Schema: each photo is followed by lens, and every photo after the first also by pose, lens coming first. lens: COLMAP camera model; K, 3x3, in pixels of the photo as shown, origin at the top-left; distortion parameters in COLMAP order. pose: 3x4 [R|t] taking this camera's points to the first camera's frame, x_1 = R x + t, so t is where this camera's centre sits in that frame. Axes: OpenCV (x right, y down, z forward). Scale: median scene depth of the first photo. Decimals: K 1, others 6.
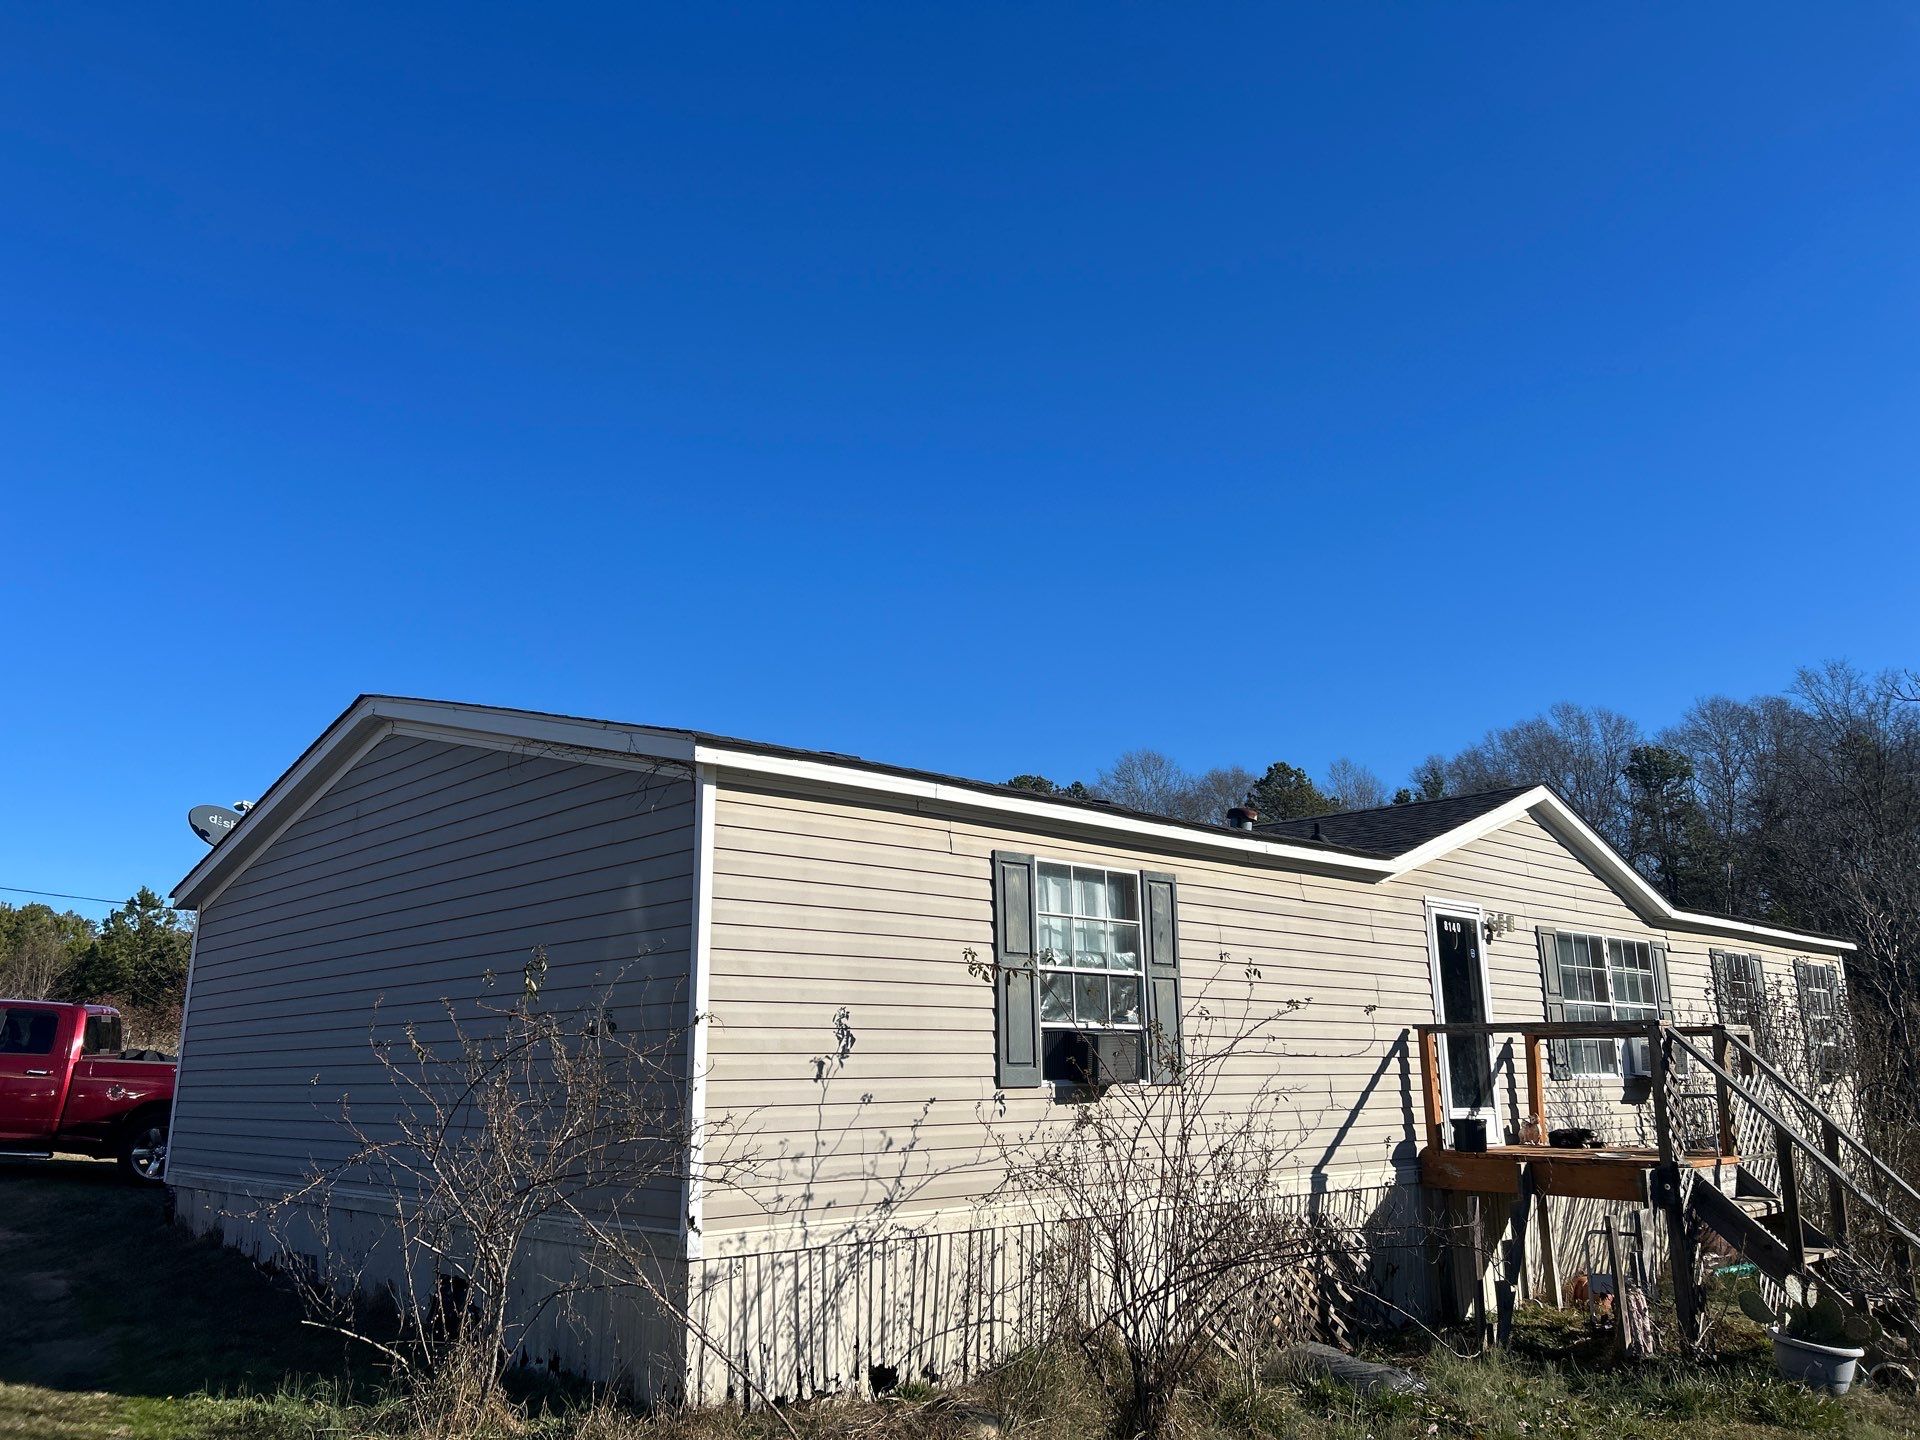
lens RADIAL K [[1503.0, 0, 960.0], [0, 1503.0, 720.0], [0, 0, 1]] dist [0.002848, -0.002620]
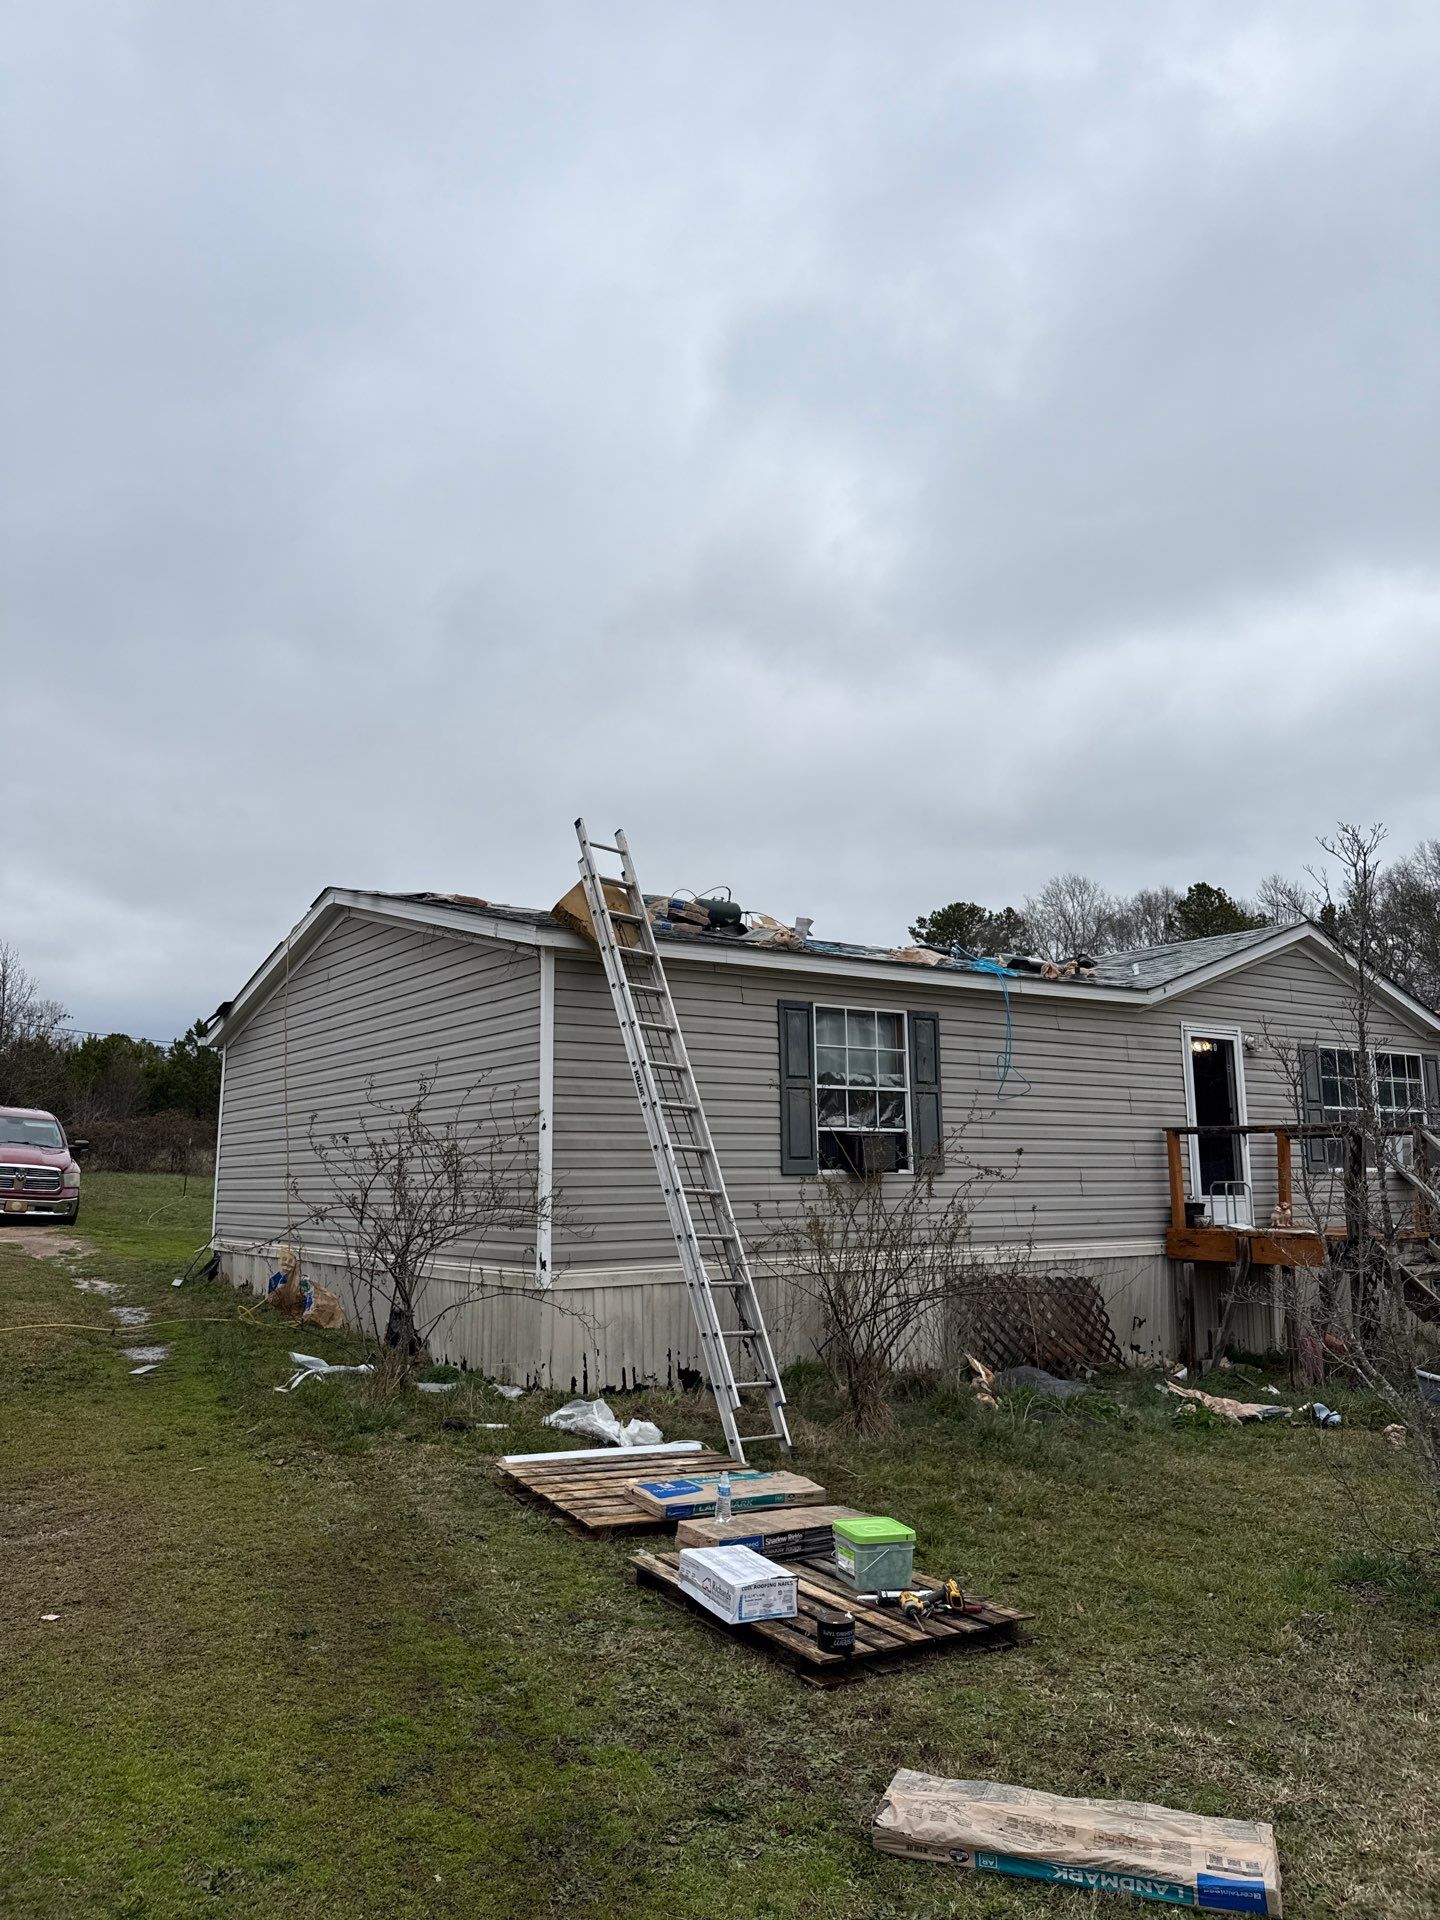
lens RADIAL K [[1381.8, 0, 723.6], [0, 1381.8, 967.6], [0, 0, 1]] dist [0.038114, -0.054585]
pose [[0.990627, -0.022304, -0.134761, 0.106977], [0.033442, 0.996156, 0.080958, -0.031861], [0.132437, -0.084706, 0.987565, -0.158988]]
